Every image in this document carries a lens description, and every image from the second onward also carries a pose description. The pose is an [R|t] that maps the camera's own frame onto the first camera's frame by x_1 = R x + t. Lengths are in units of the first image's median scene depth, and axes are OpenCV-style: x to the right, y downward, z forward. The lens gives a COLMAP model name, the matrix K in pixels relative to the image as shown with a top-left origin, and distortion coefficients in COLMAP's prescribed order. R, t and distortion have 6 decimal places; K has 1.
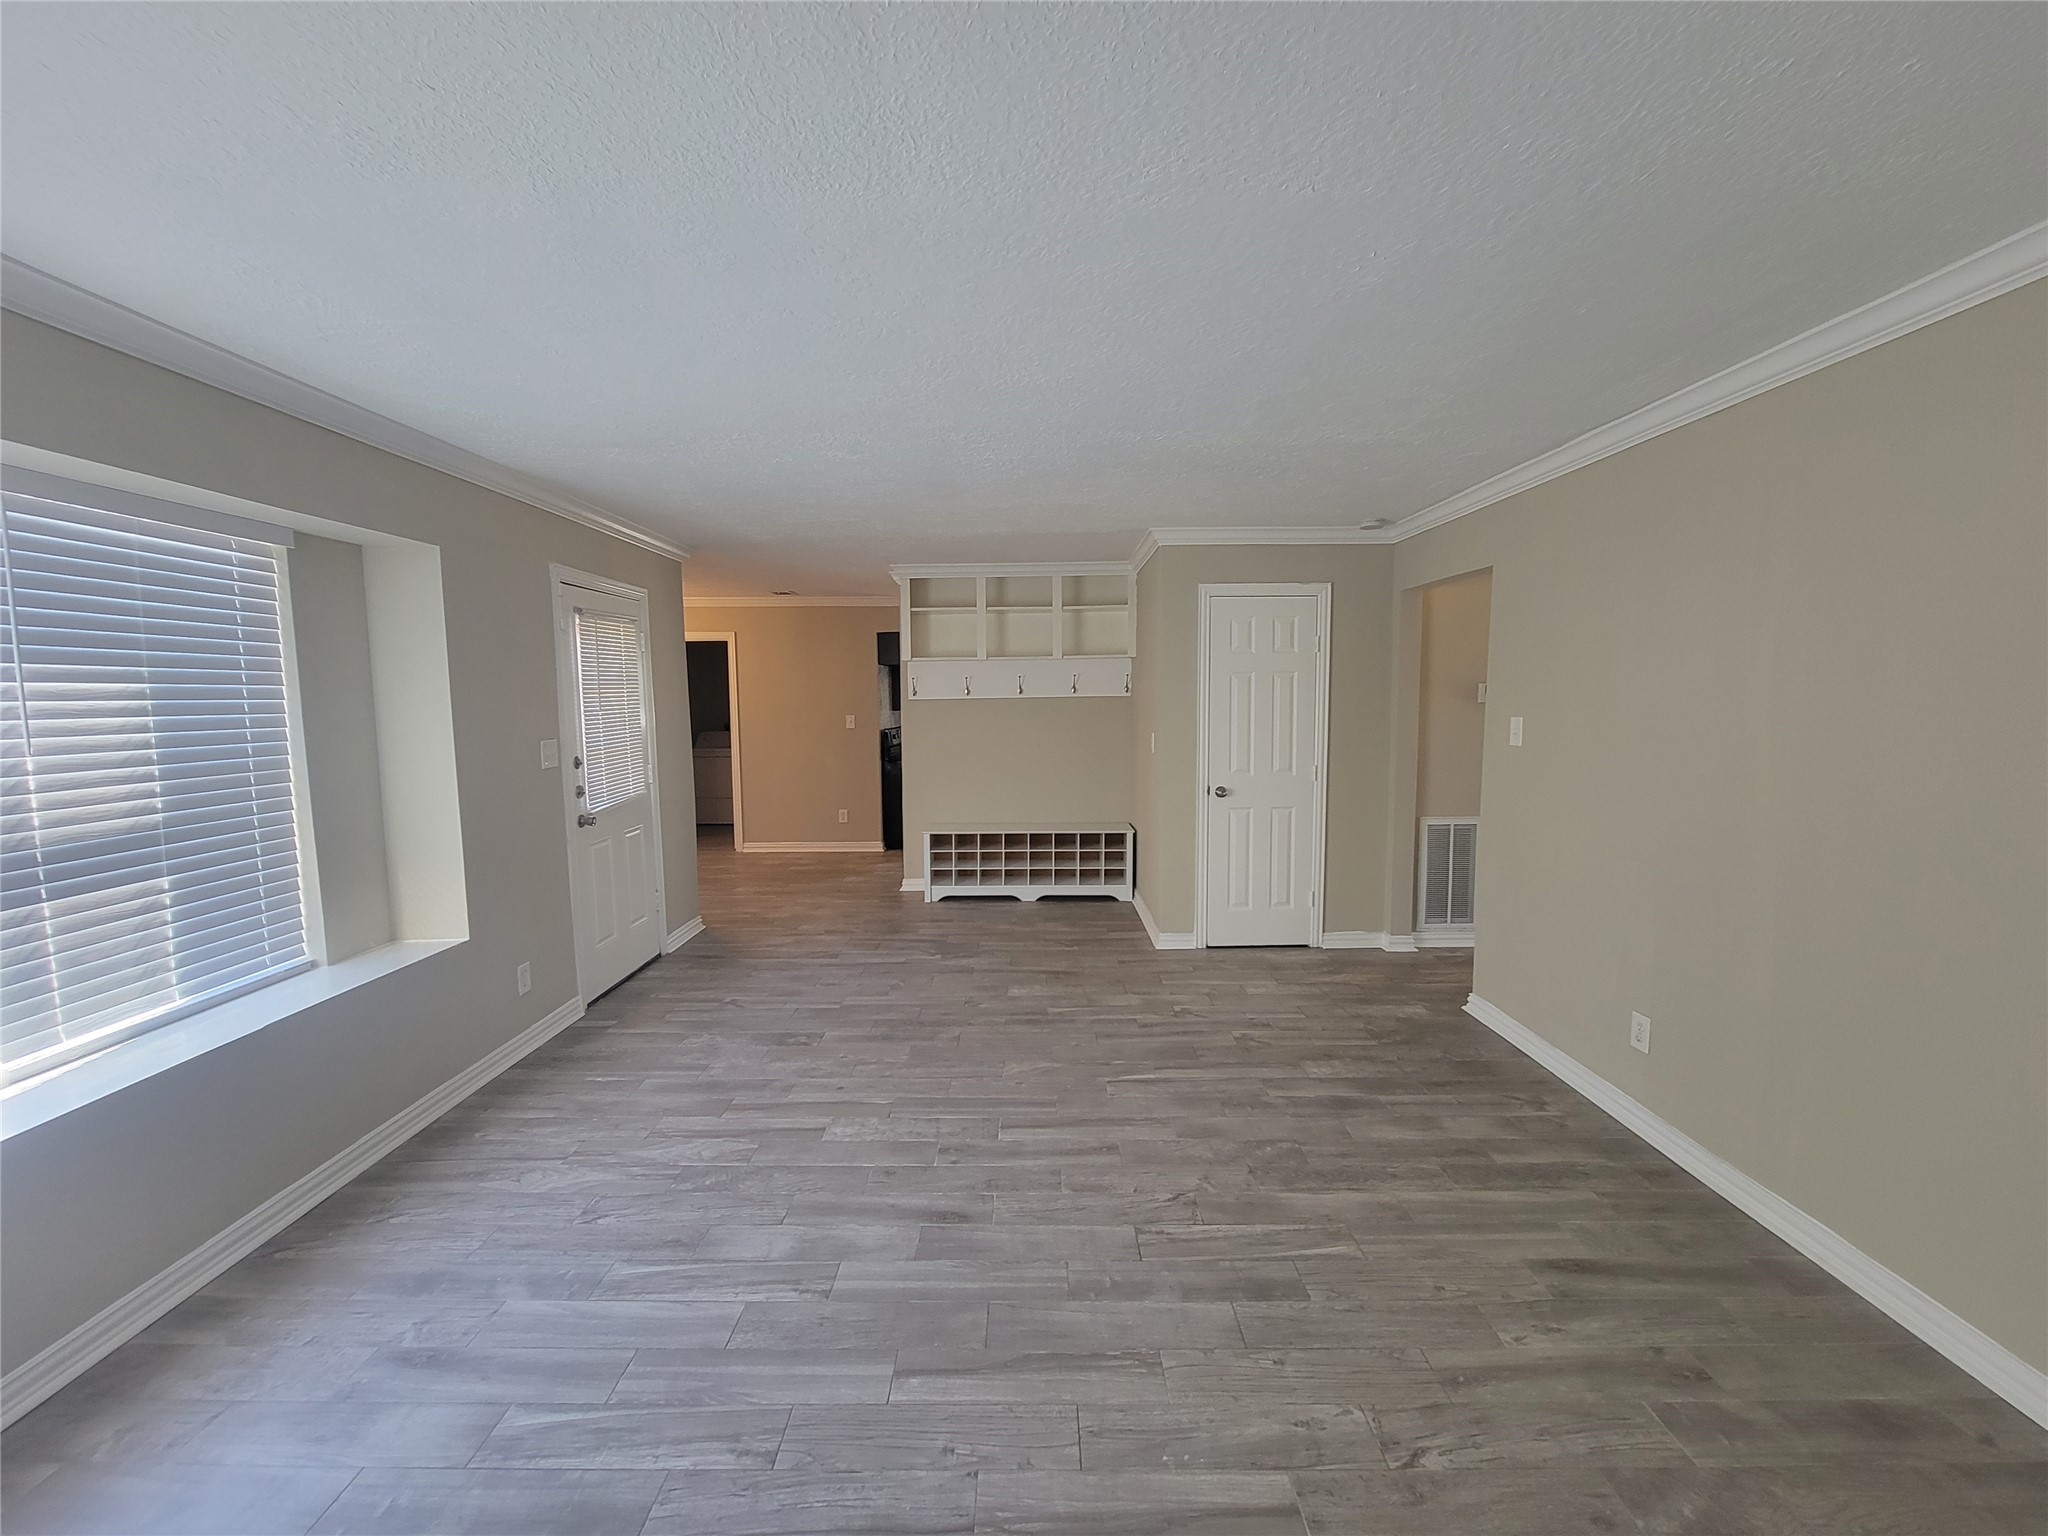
lens RADIAL K [[823.1, 0, 1027.3], [0, 823.1, 774.7], [0, 0, 1]] dist [-0.007658, 0.000149]
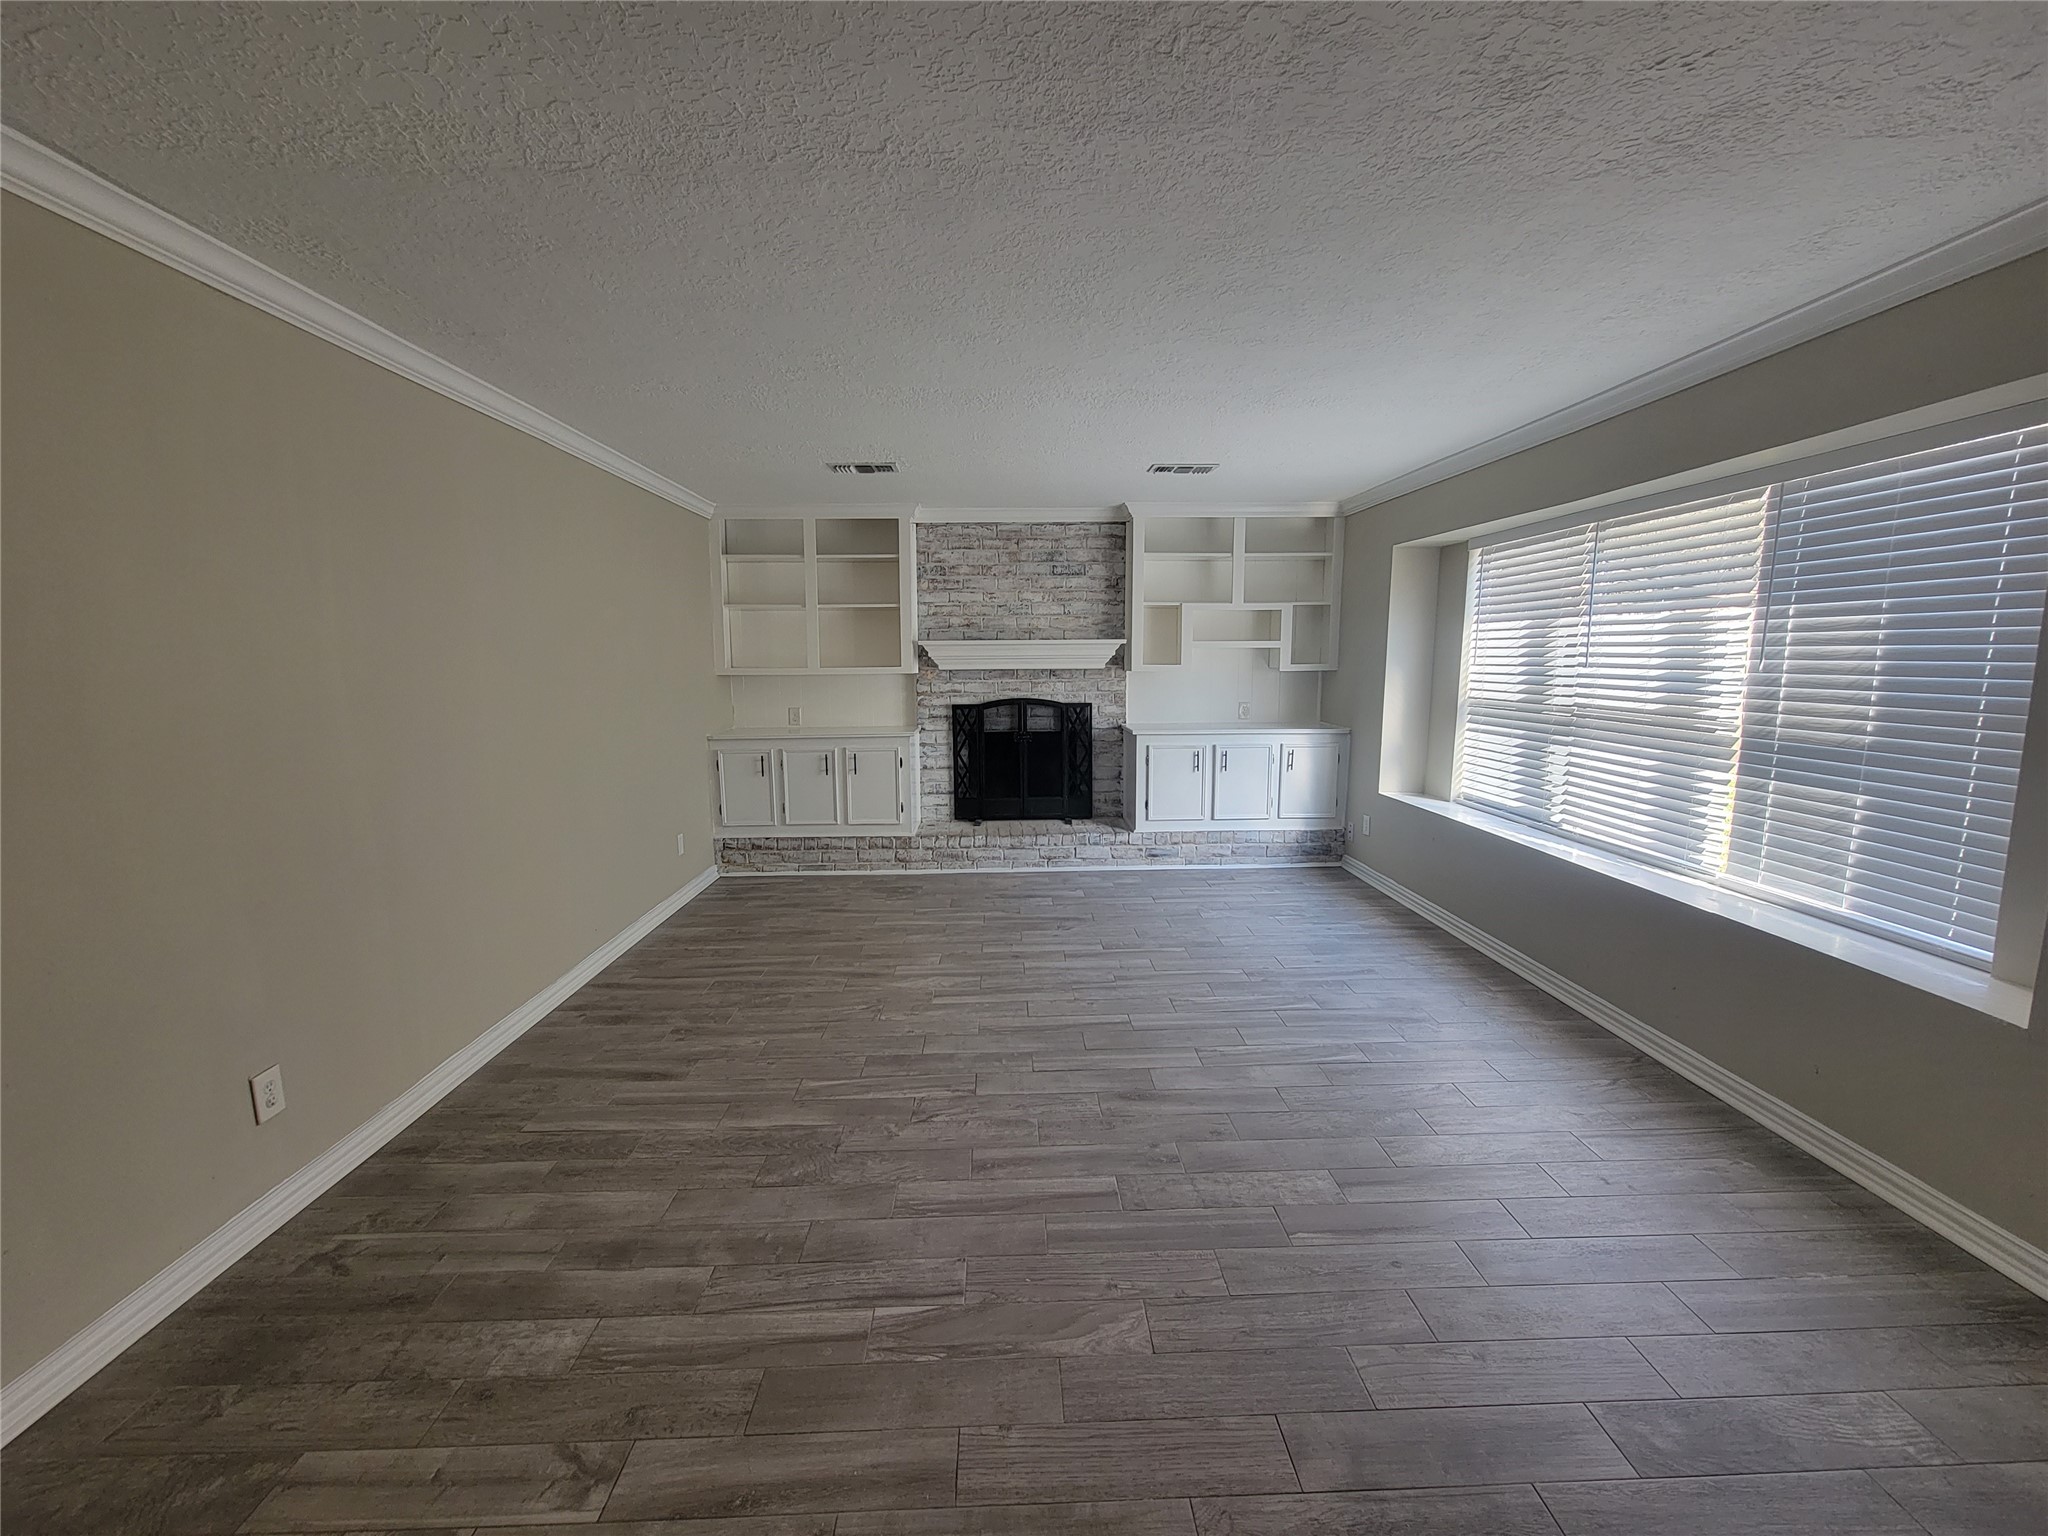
lens RADIAL K [[840.1, 0, 1033.4], [0, 840.1, 769.2], [0, 0, 1]] dist [-0.002703, 0.000258]
pose [[-0.998926, 0.019285, -0.042124, 0.085008], [0.009178, 0.973597, 0.228089, -0.167106], [0.045410, 0.227457, -0.972729, 1.970359]]
